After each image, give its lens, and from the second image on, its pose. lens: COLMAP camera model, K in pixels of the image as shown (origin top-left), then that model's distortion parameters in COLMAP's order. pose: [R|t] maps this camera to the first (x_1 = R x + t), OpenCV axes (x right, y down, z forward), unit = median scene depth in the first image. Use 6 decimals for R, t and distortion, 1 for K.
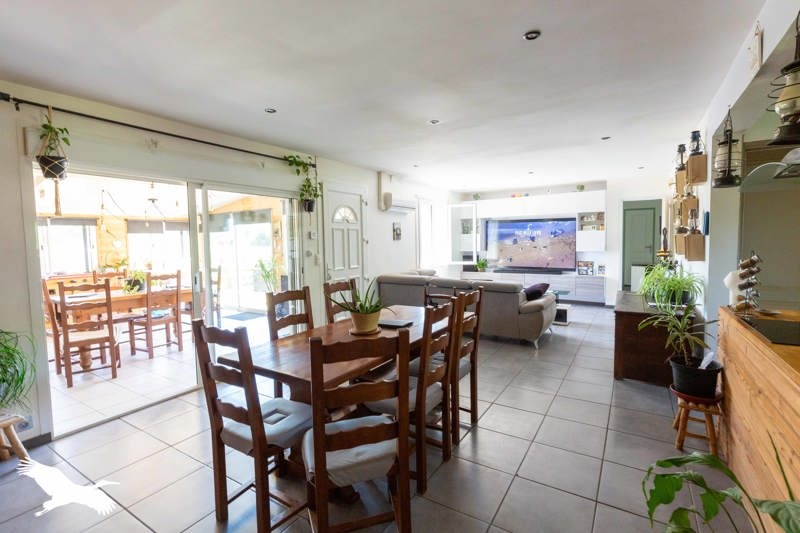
lens RADIAL K [[364.8, 0, 403.9], [0, 364.8, 262.8], [0, 0, 1]] dist [0.000226, -0.000276]
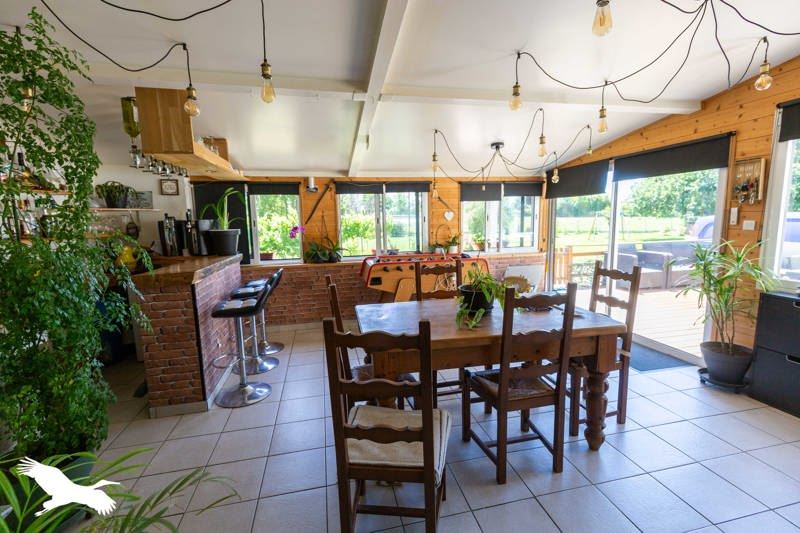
lens RADIAL K [[364.8, 0, 402.9], [0, 364.8, 267.3], [0, 0, 1]] dist [0.000226, -0.000276]
pose [[0.706124, 0.098597, -0.701190, -0.322092], [-0.033839, 0.993825, 0.105669, -0.022776], [0.707279, -0.050888, 0.705100, 0.405550]]
